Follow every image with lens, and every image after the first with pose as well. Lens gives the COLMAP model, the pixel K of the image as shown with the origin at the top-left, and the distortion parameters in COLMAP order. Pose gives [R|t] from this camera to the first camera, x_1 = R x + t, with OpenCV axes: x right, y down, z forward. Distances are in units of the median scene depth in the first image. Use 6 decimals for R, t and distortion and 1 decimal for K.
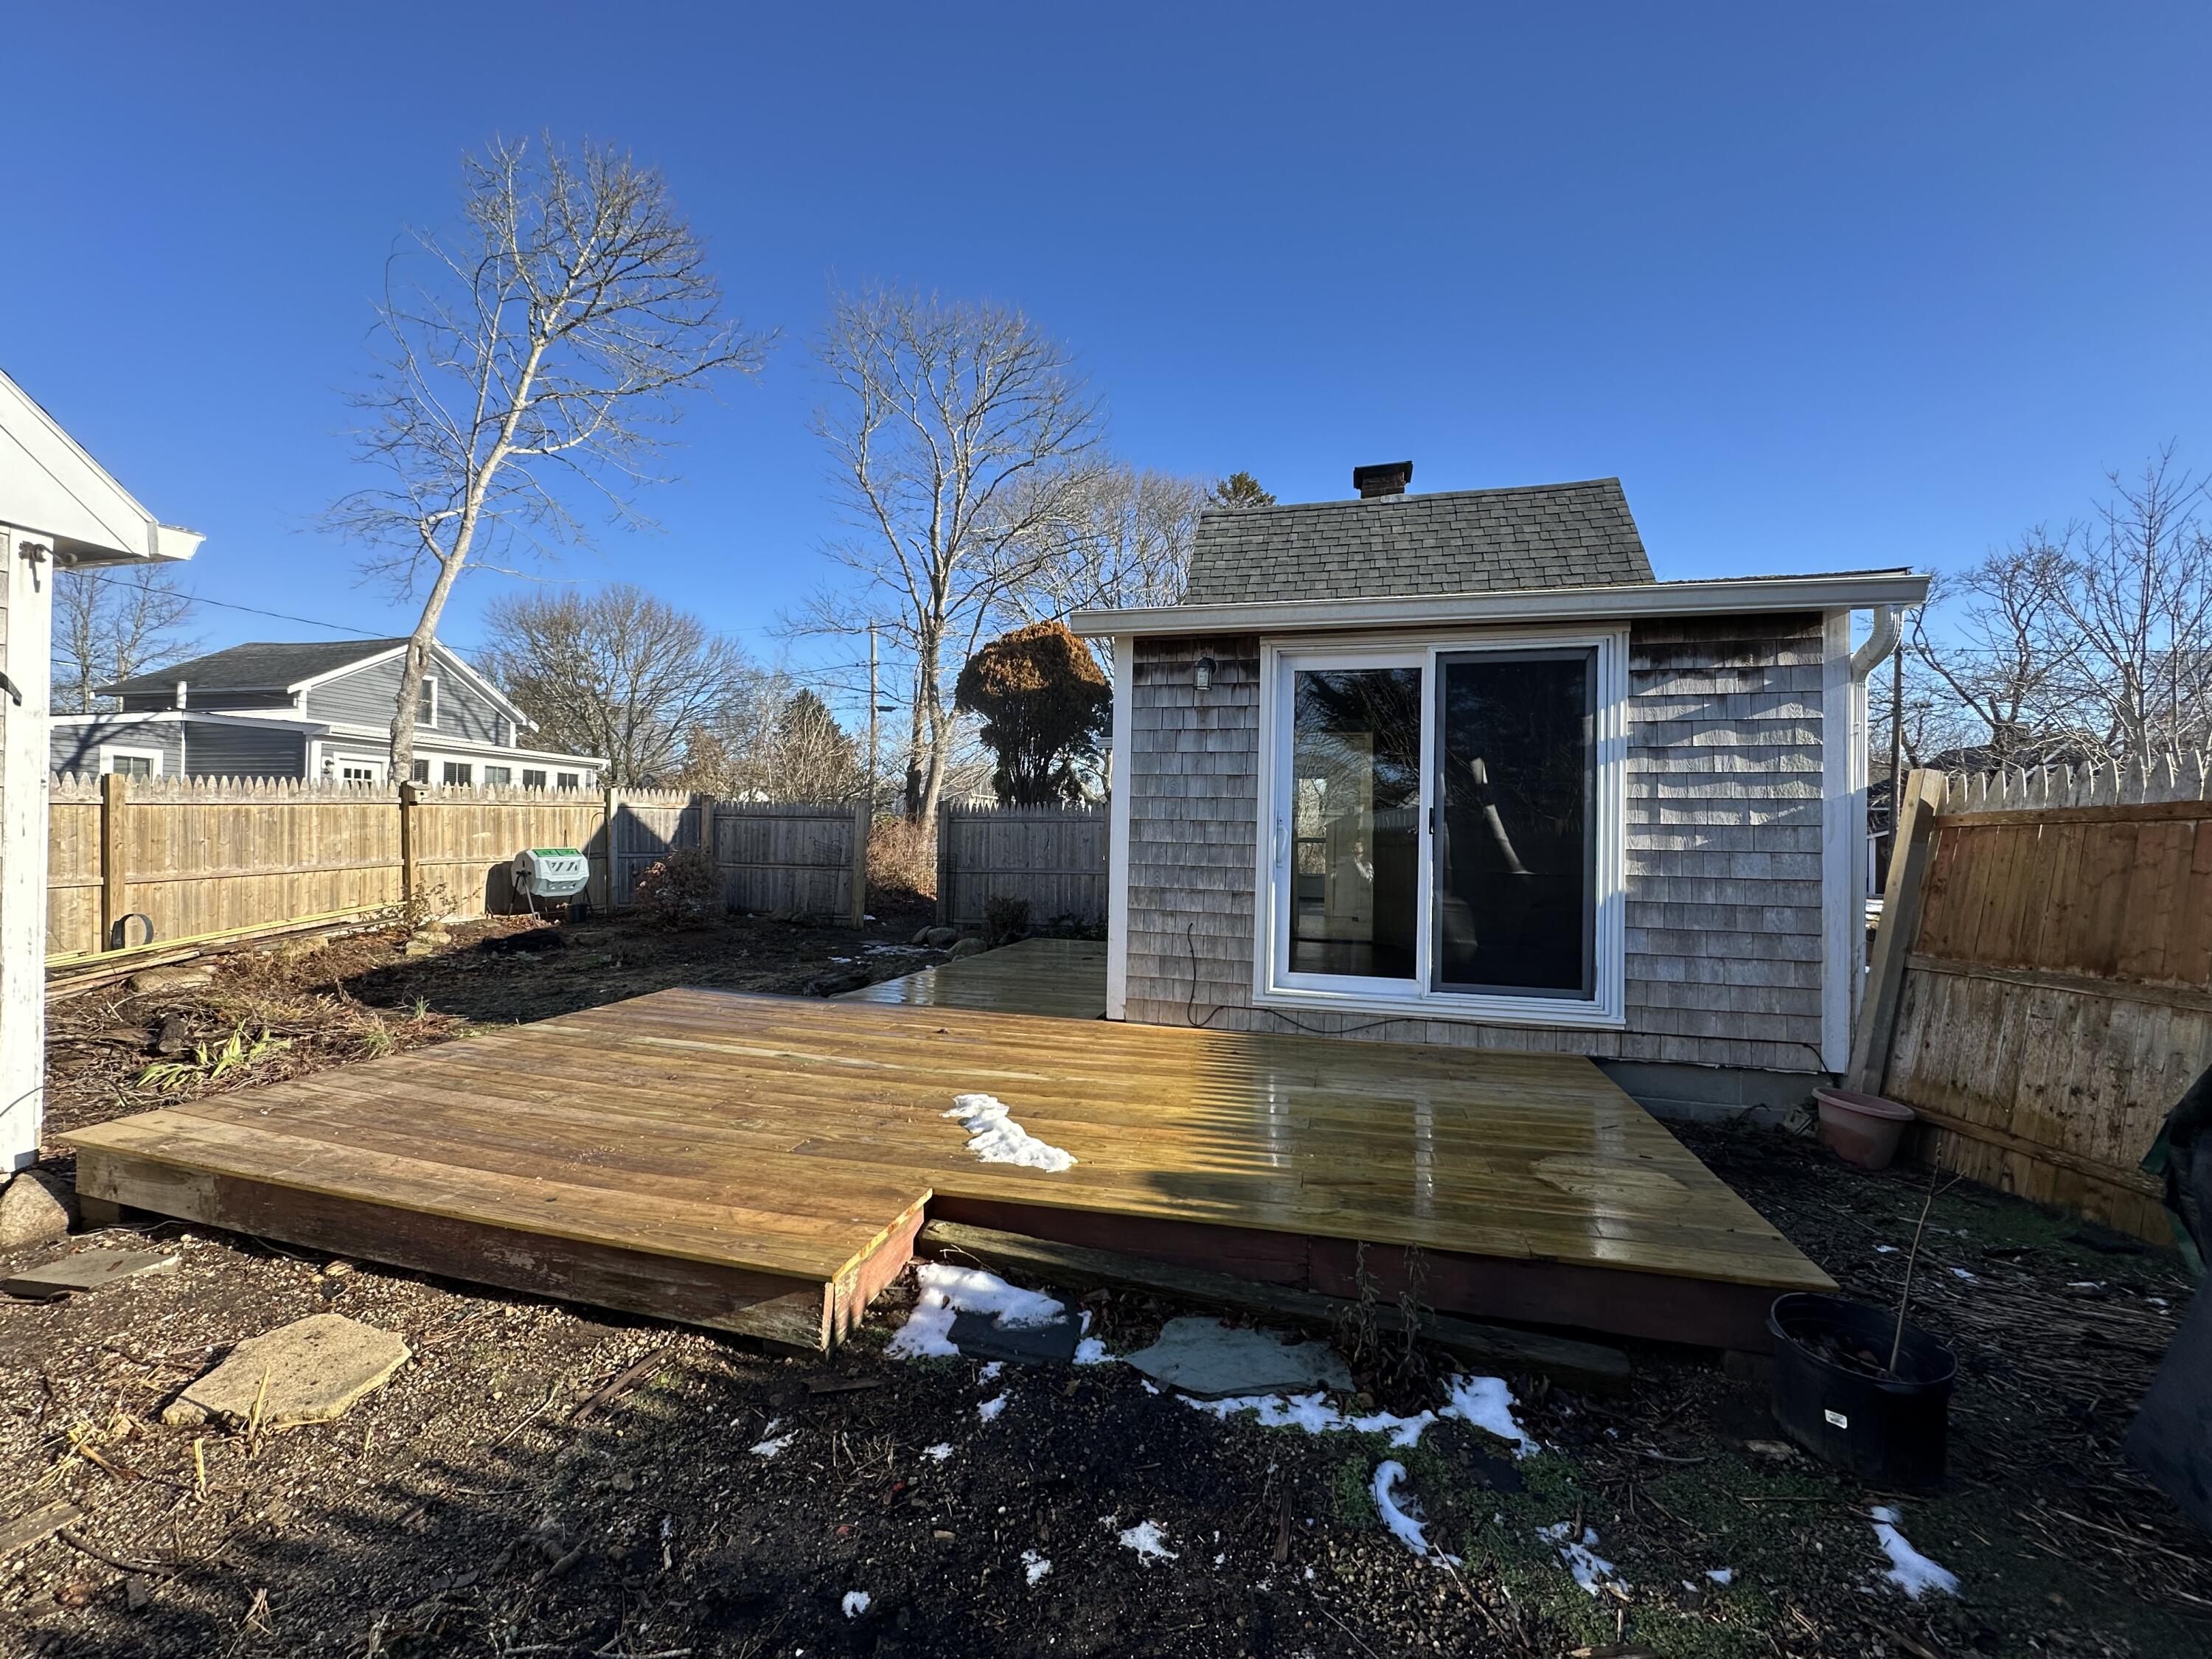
lens RADIAL K [[878.9, 0, 1104.3], [0, 878.9, 833.0], [0, 0, 1]] dist [-0.003793, 0.000736]
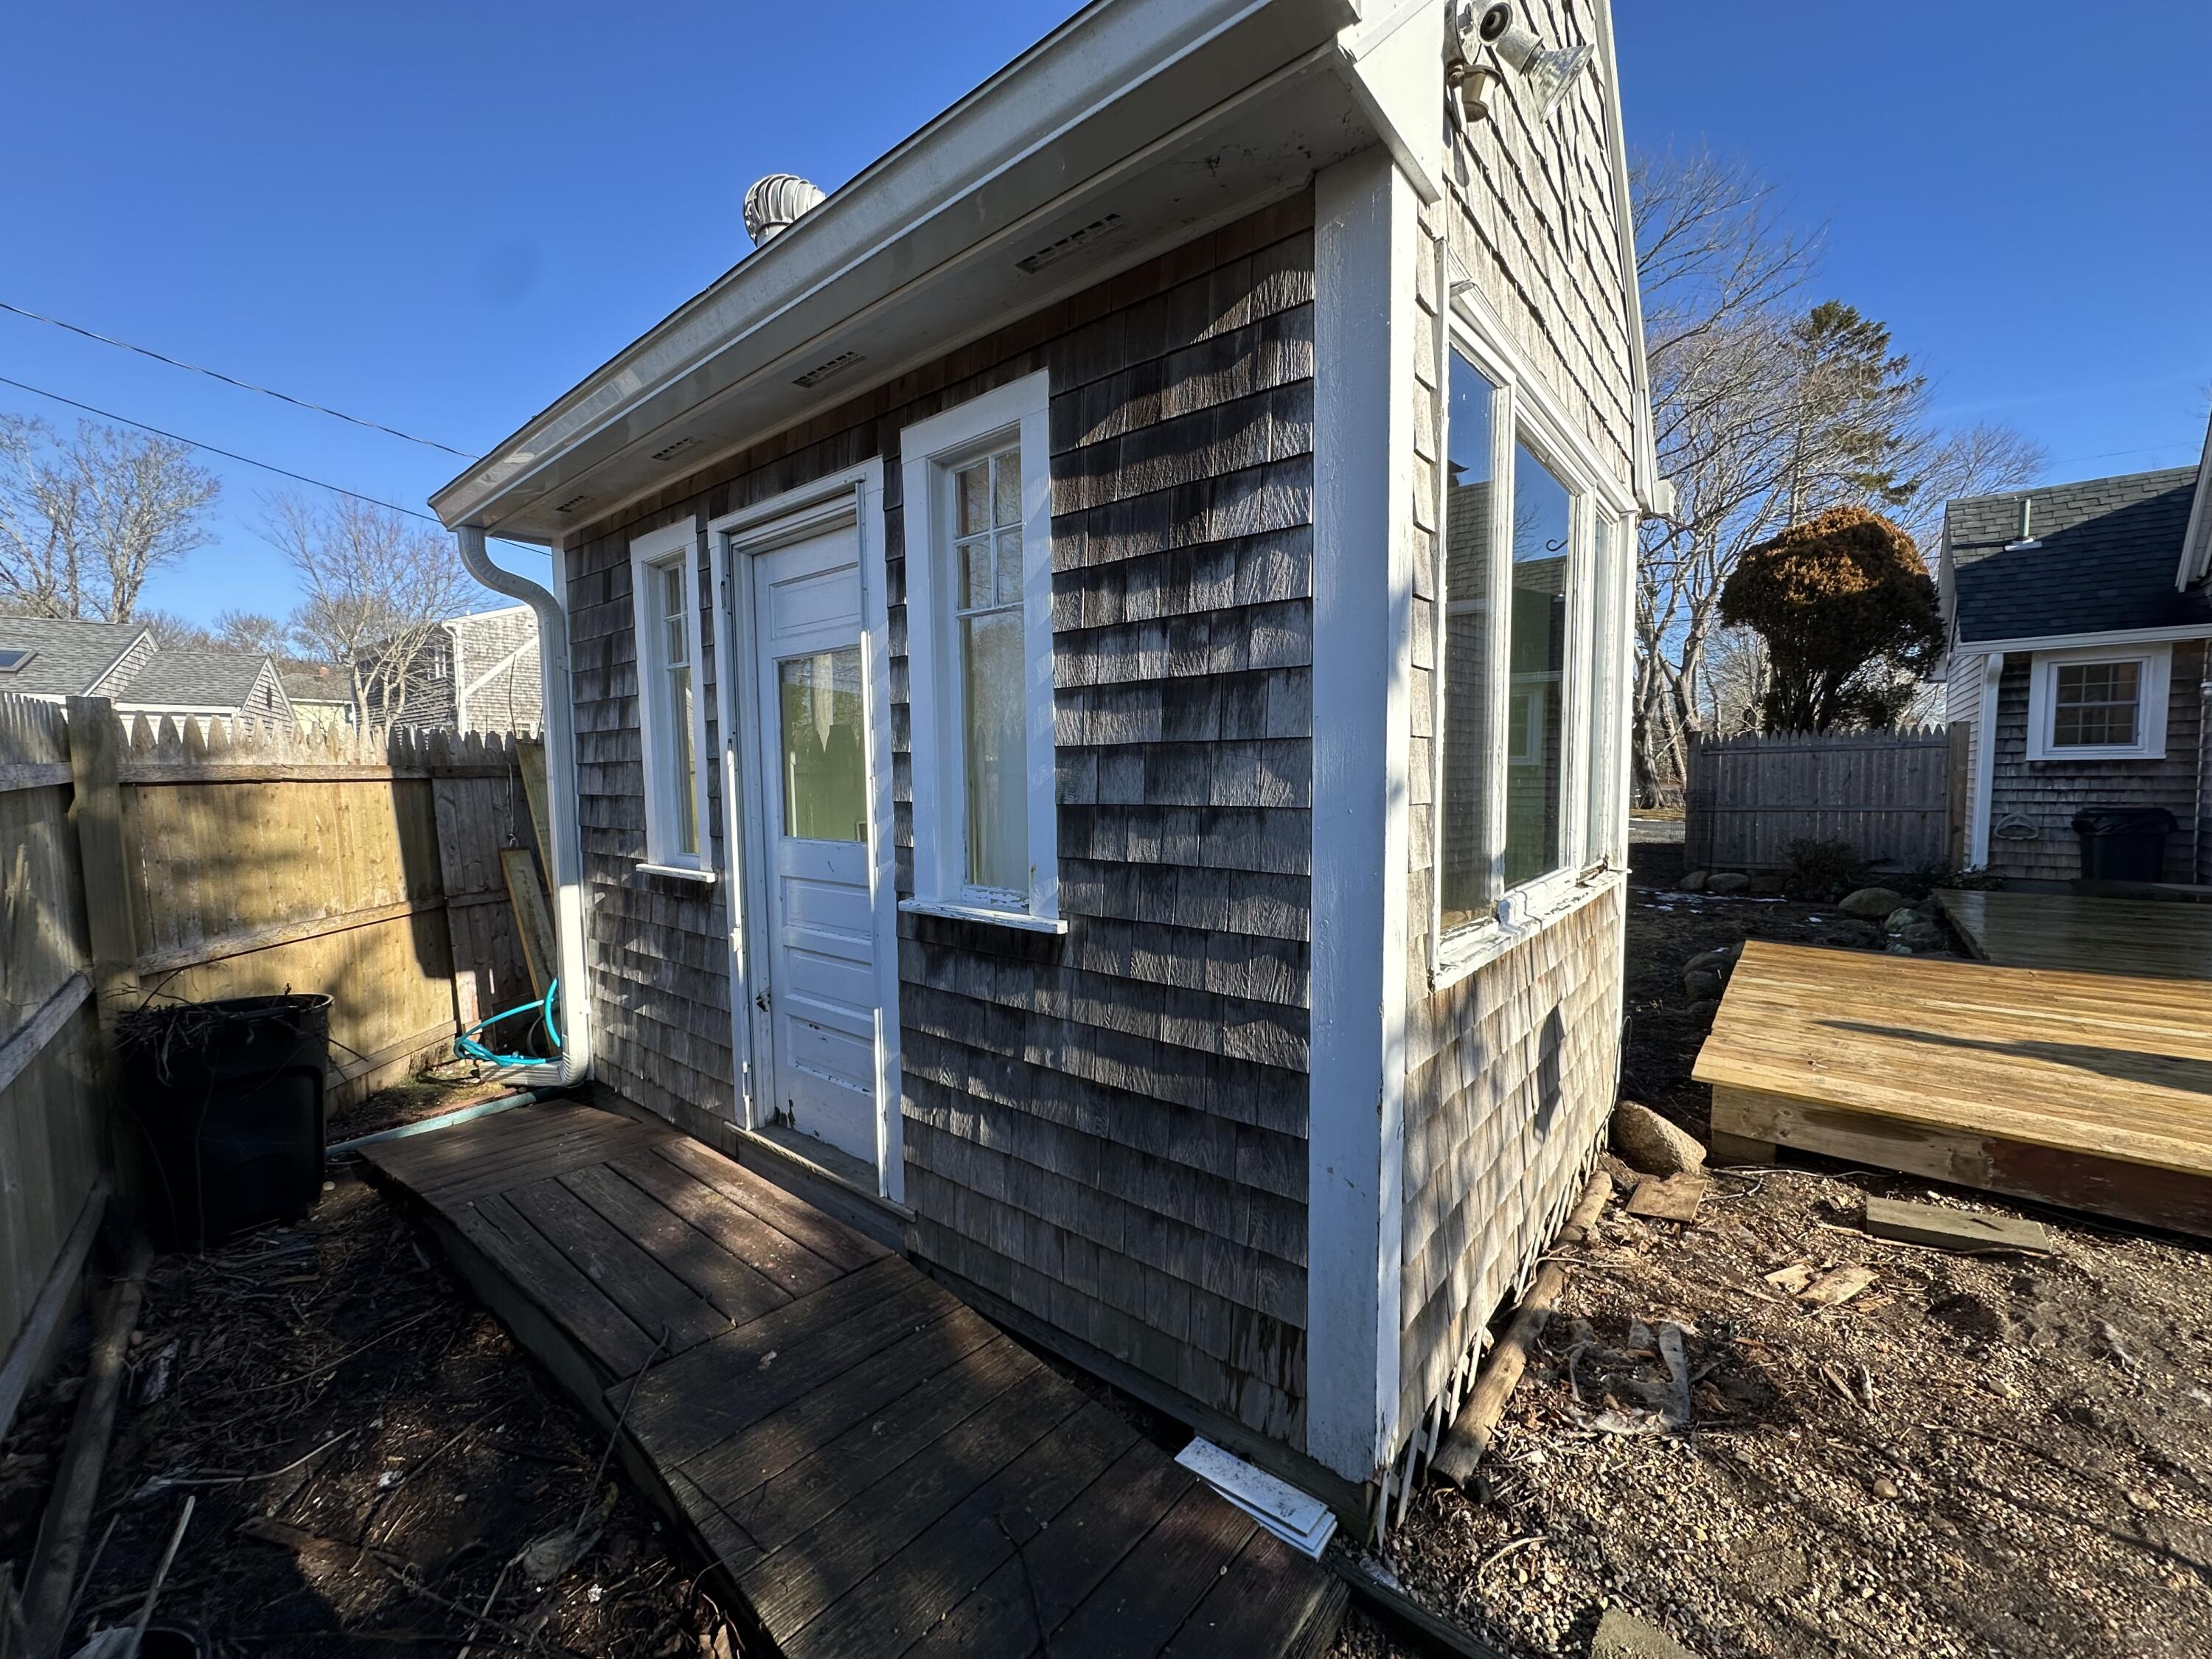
lens RADIAL K [[878.9, 0, 1104.3], [0, 878.9, 833.0], [0, 0, 1]] dist [-0.003793, 0.000736]
pose [[0.914613, -0.001772, -0.404326, -0.563616], [0.030772, 0.997395, 0.065236, -0.015194], [0.403157, -0.072108, 0.912286, -0.095334]]
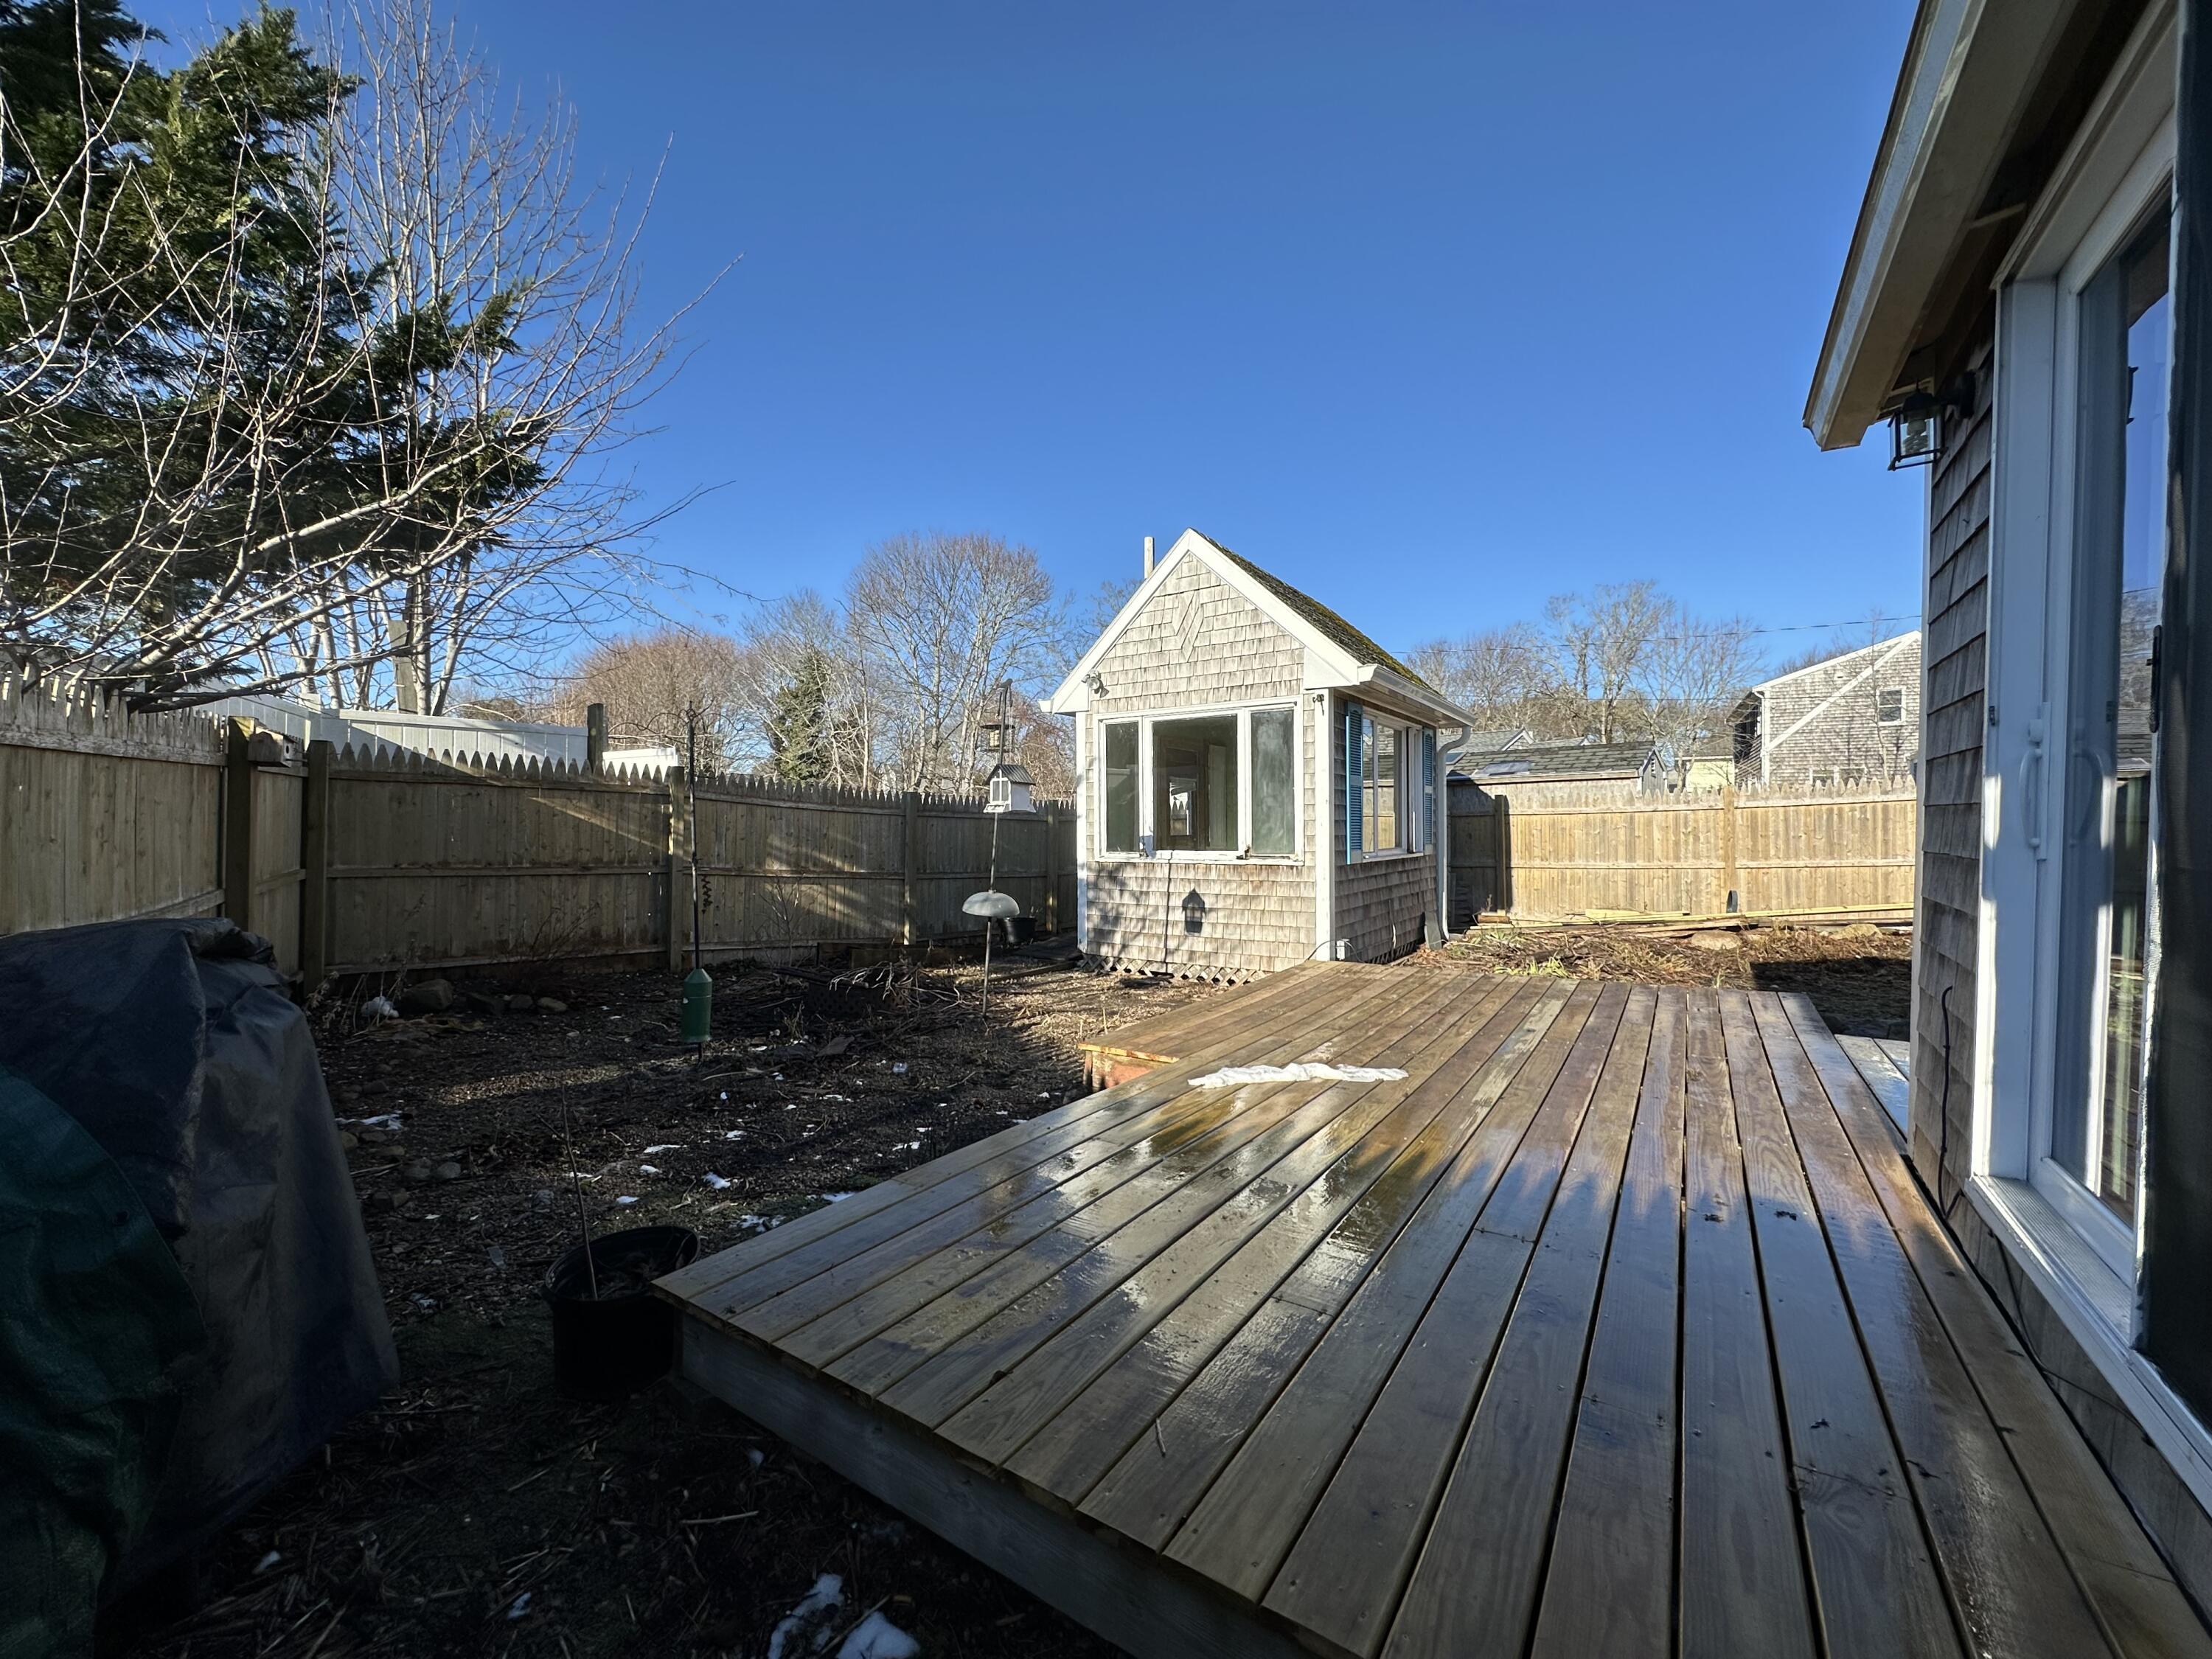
lens RADIAL K [[872.1, 0, 1105.0], [0, 872.1, 836.6], [0, 0, 1]] dist [-0.008462, -0.000373]
pose [[-0.312290, -0.007195, -0.949960, 0.423773], [-0.000732, 0.999973, -0.007333, 0.019992], [0.949987, -0.001595, -0.312286, 0.473698]]
